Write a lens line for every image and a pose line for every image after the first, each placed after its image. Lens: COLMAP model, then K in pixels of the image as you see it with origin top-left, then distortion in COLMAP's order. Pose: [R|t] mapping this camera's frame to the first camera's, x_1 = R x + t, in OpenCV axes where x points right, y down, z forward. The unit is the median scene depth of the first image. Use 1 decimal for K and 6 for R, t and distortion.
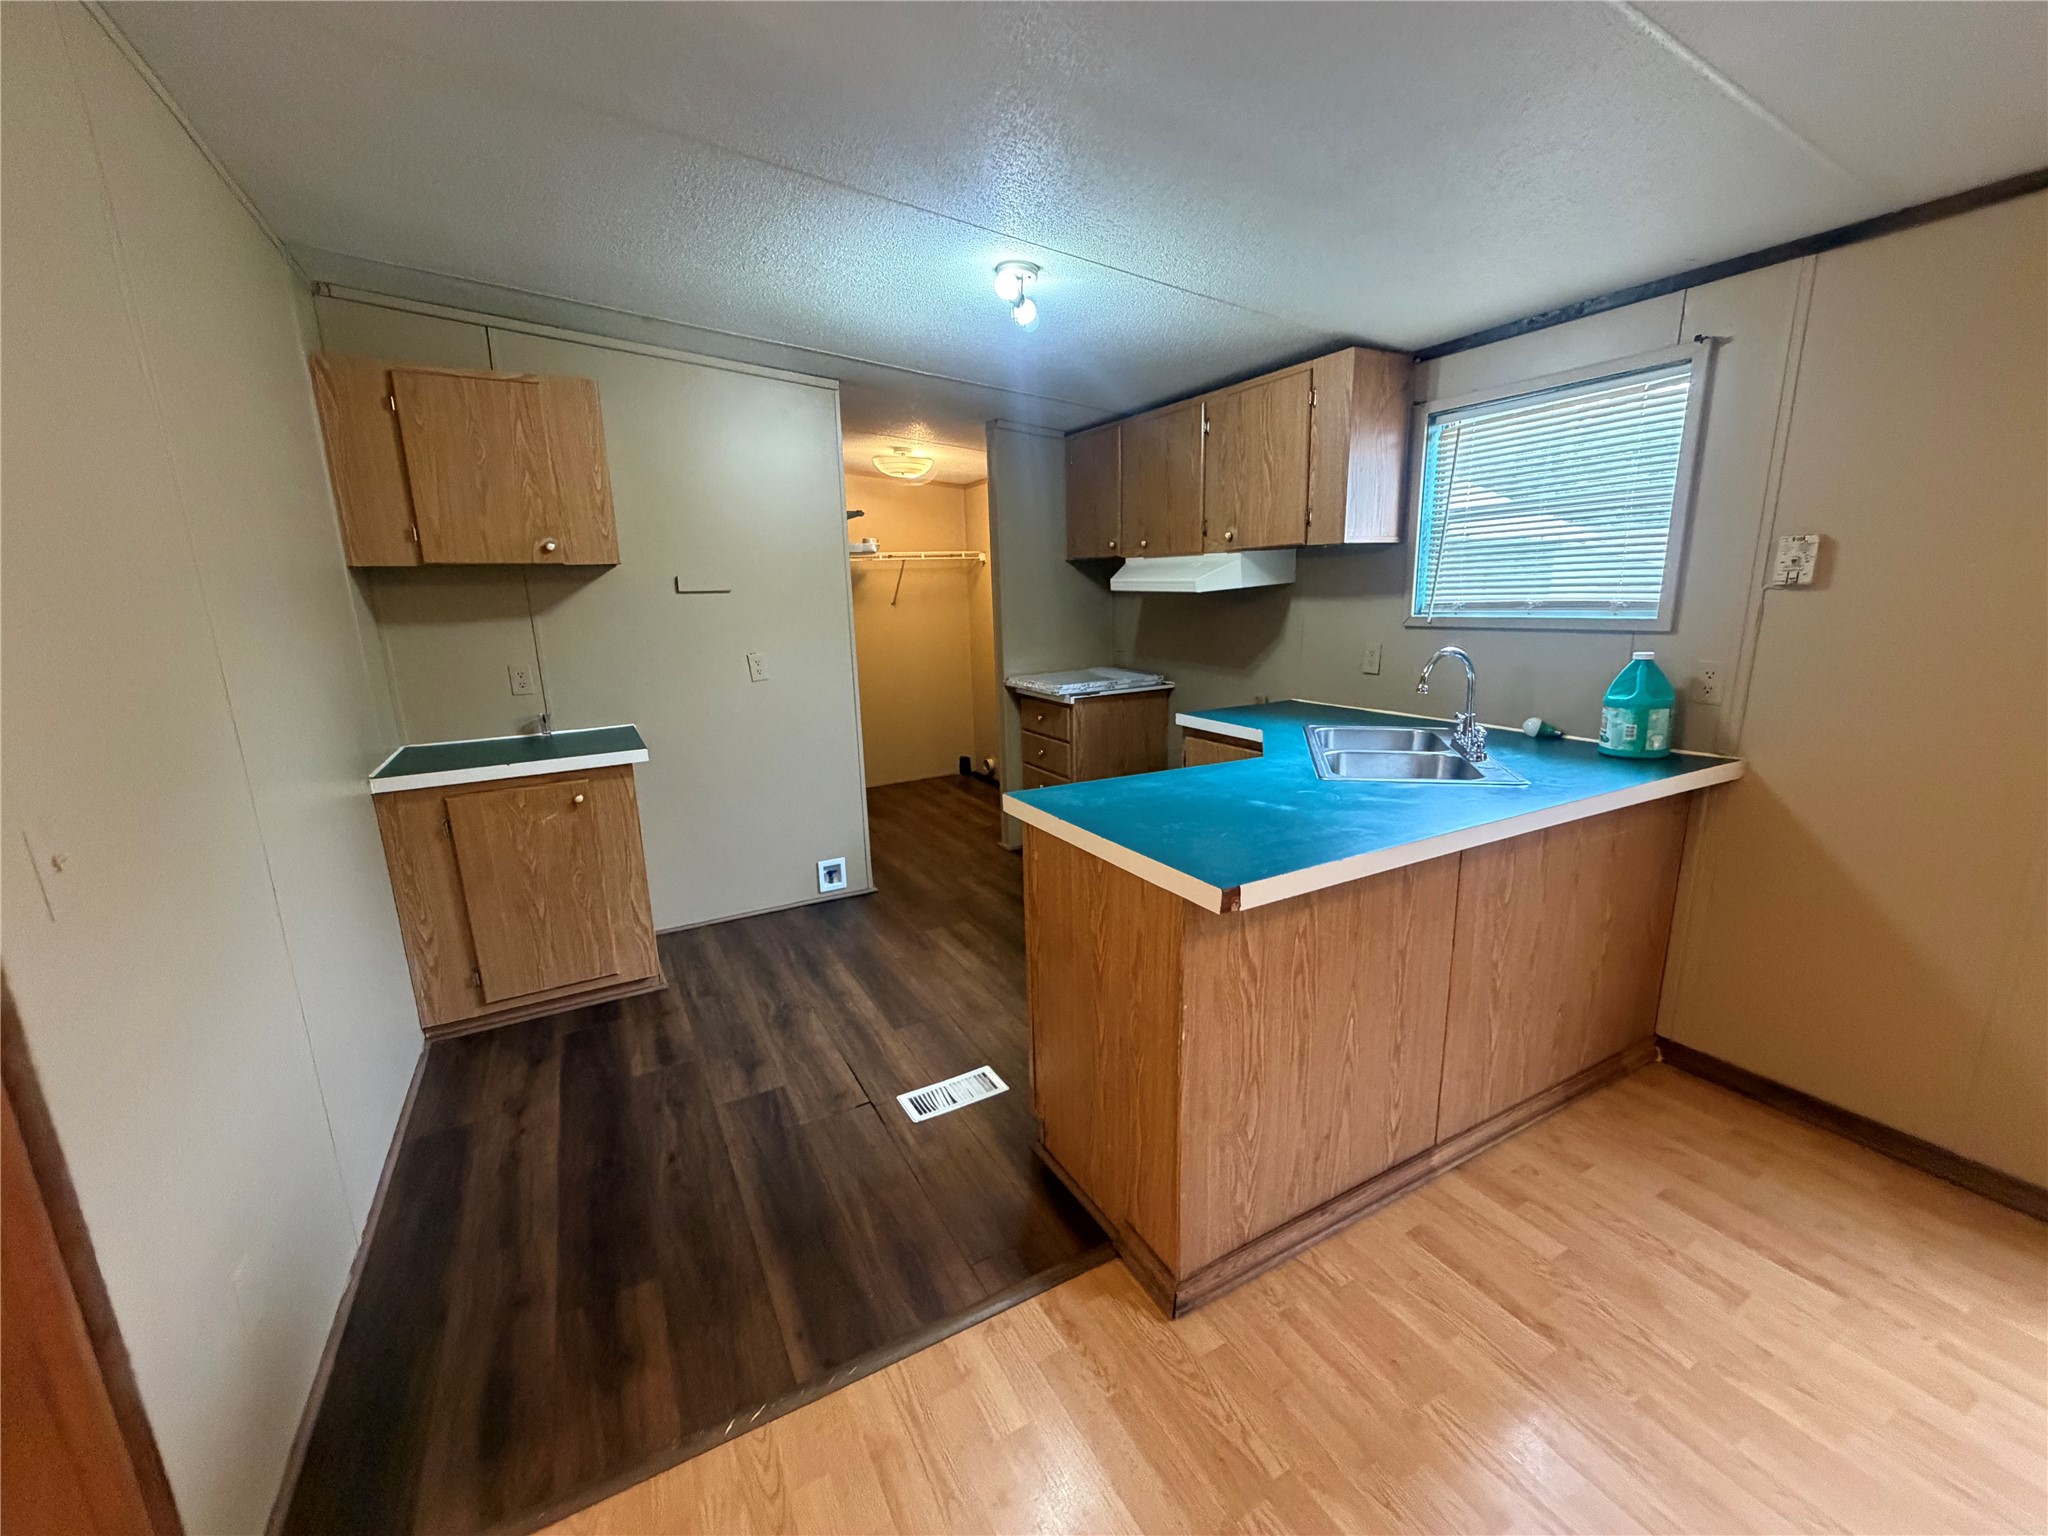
lens RADIAL K [[823.3, 0, 1020.6], [0, 823.3, 760.9], [0, 0, 1]] dist [0.000836, 0.000283]
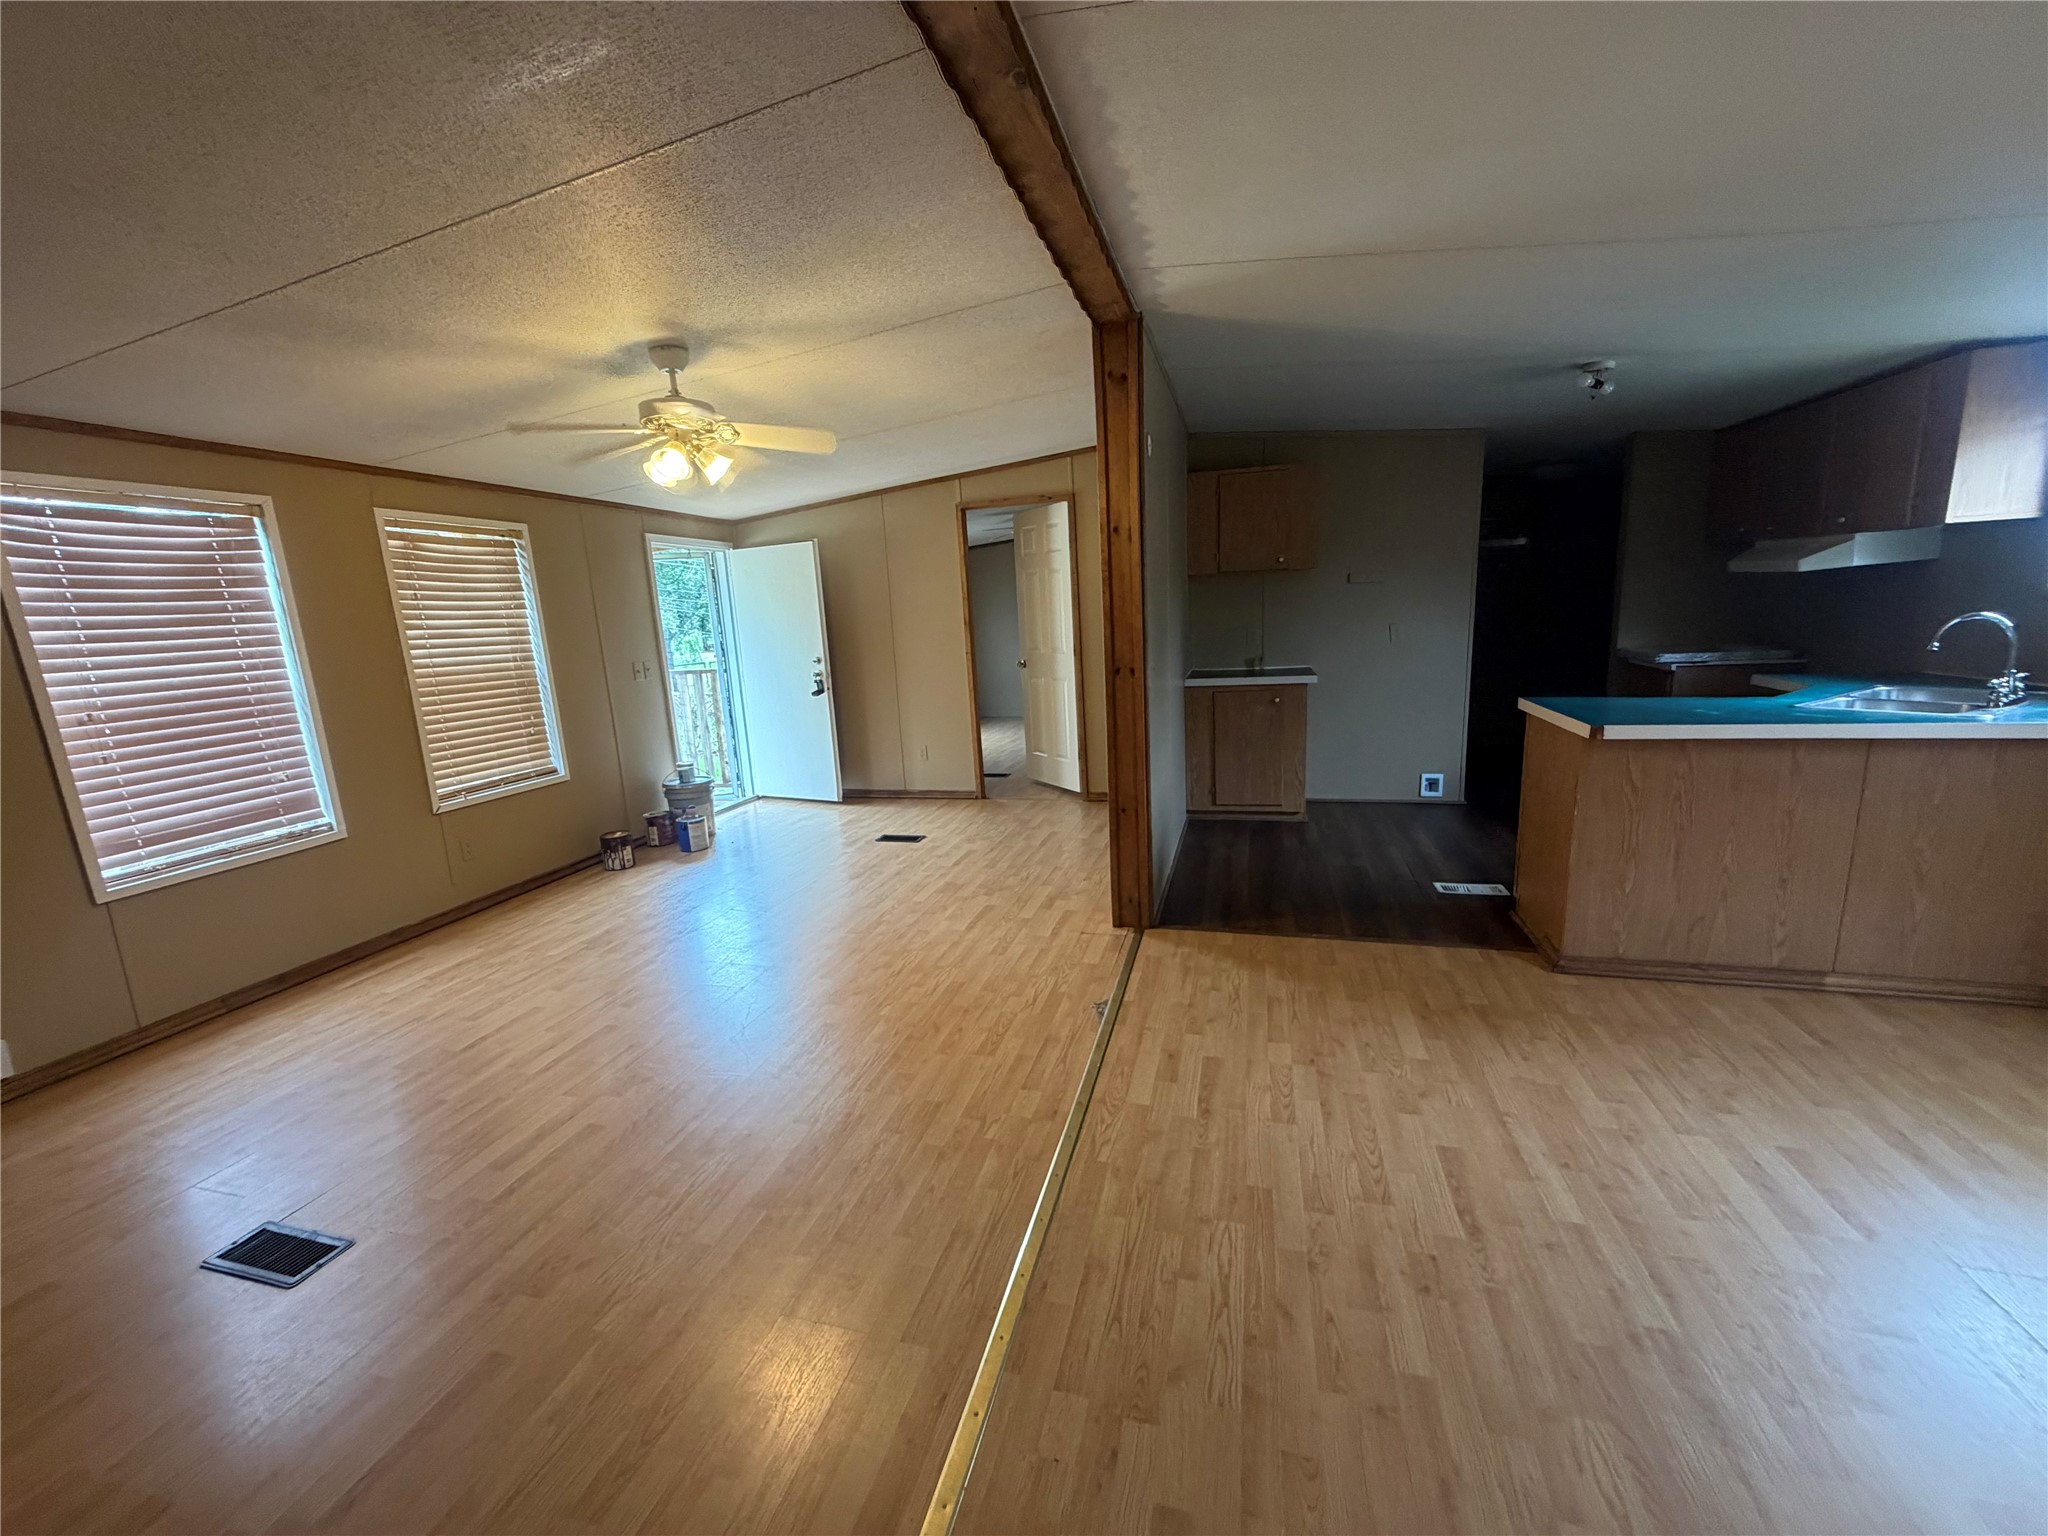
lens RADIAL K [[823.3, 0, 1011.2], [0, 823.3, 770.3], [0, 0, 1]] dist [0.000836, 0.000283]
pose [[0.712064, 0.131445, -0.689701, 0.379413], [-0.115815, 0.990853, 0.069268, 0.171840], [0.692497, 0.030555, 0.720774, -0.845208]]
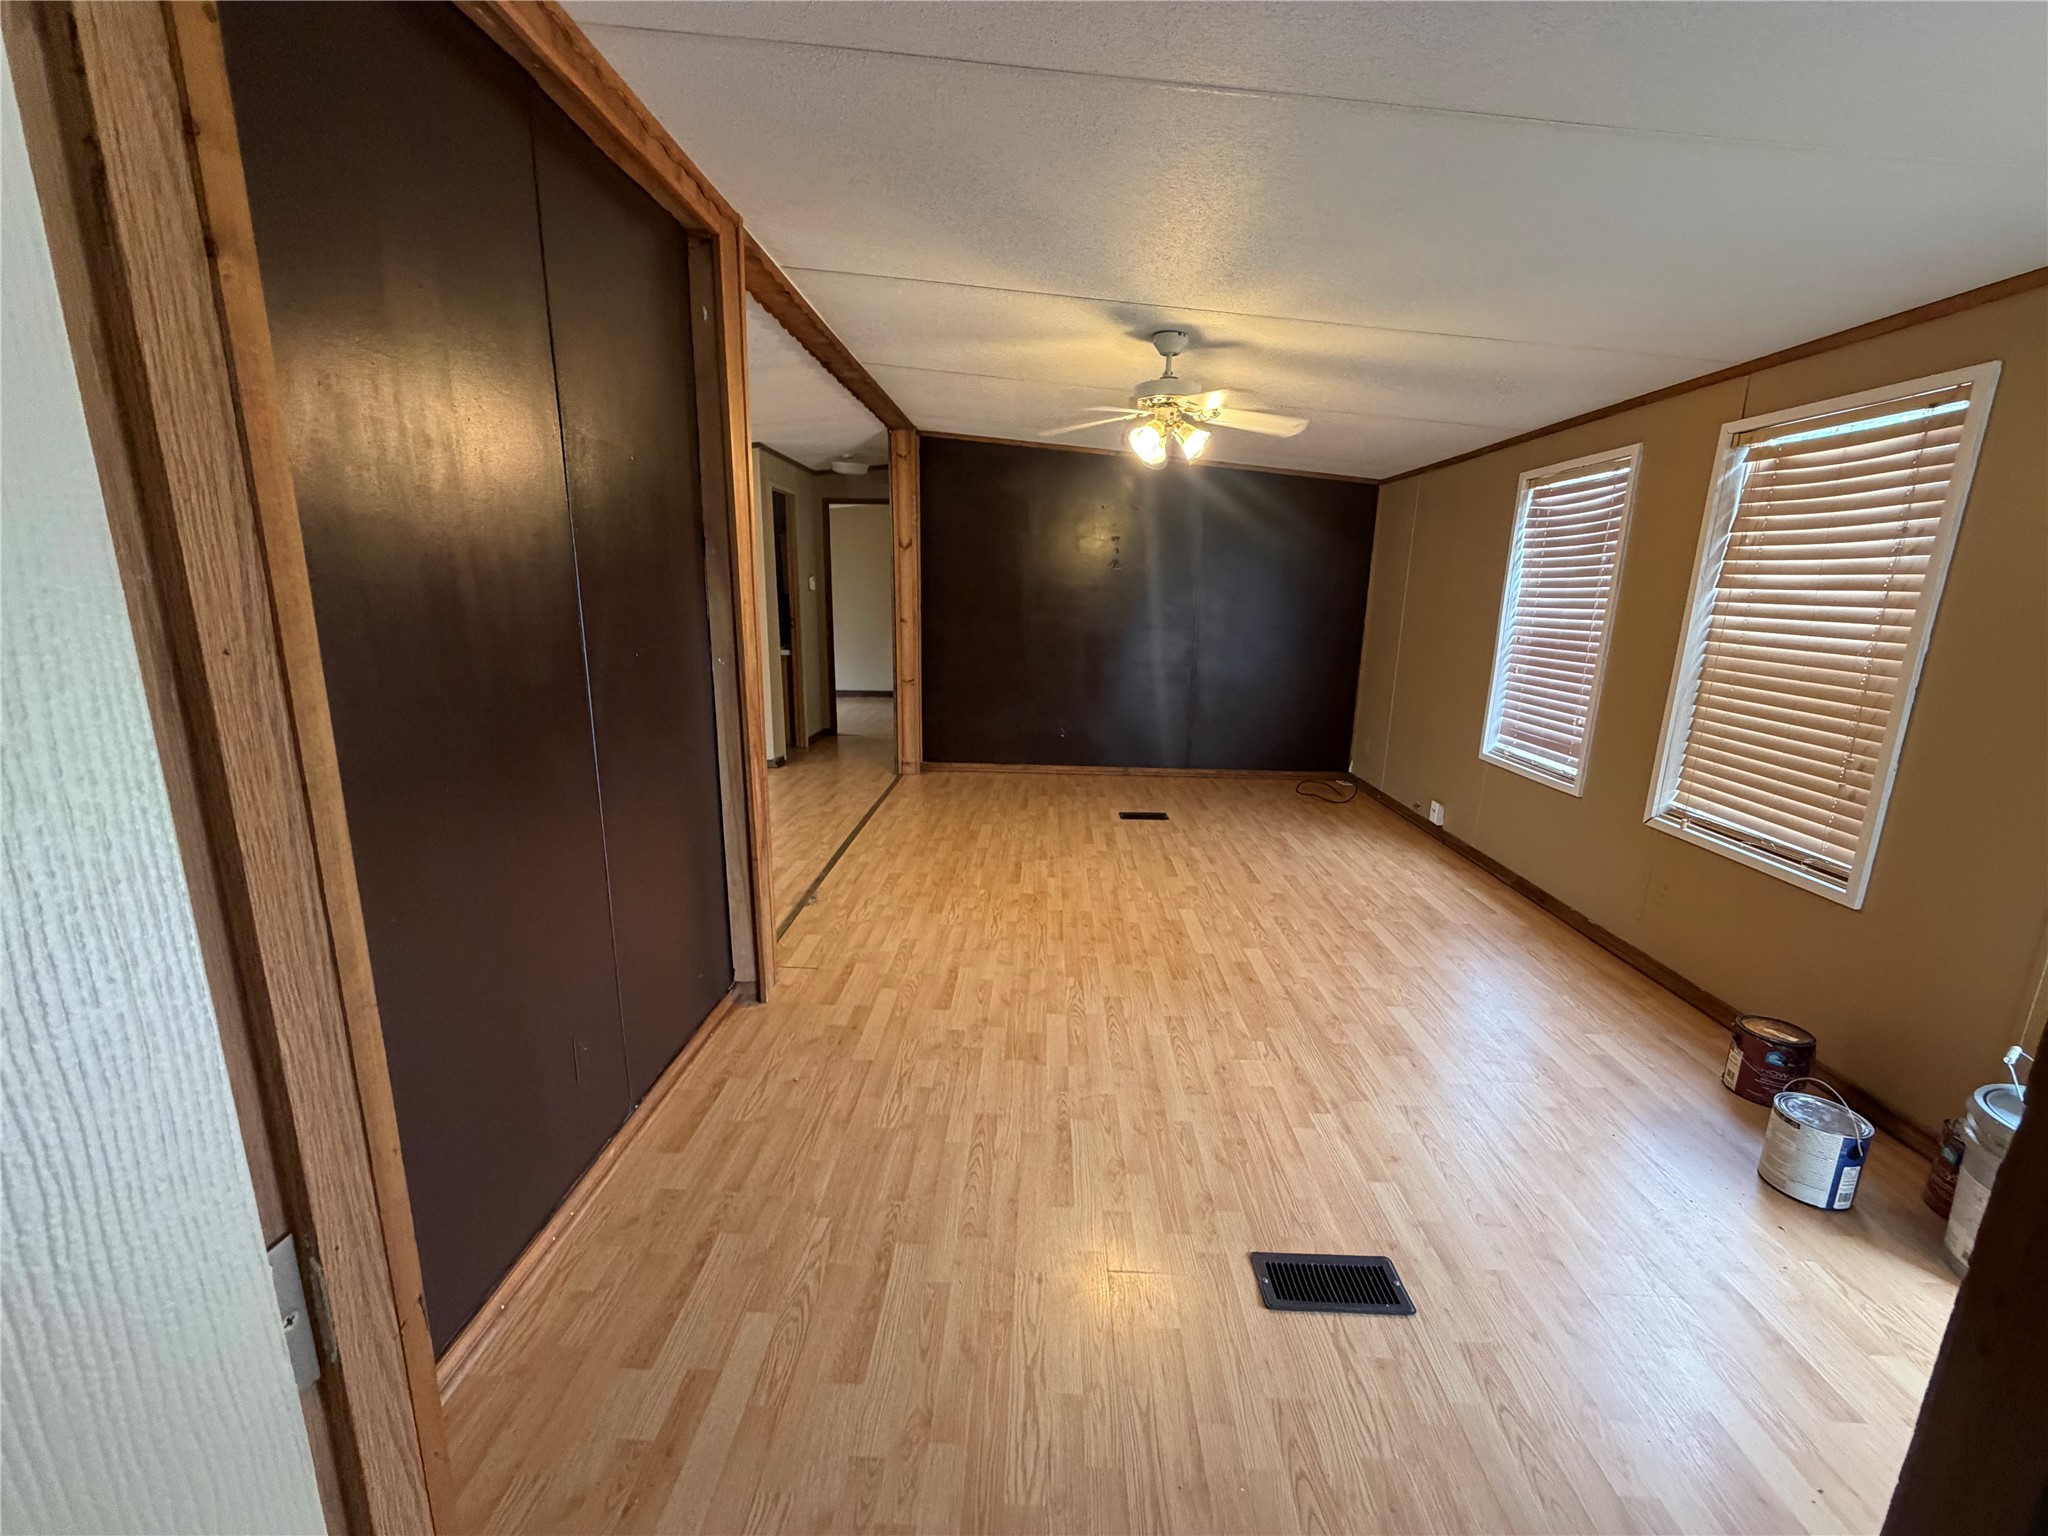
lens RADIAL K [[823.3, 0, 1026.9], [0, 823.3, 771.4], [0, 0, 1]] dist [0.000836, 0.000283]
pose [[-0.867436, -0.090495, 0.489250, -1.535285], [0.113443, 0.921448, 0.371570, -0.197397], [-0.484444, 0.377815, -0.789031, 1.208211]]
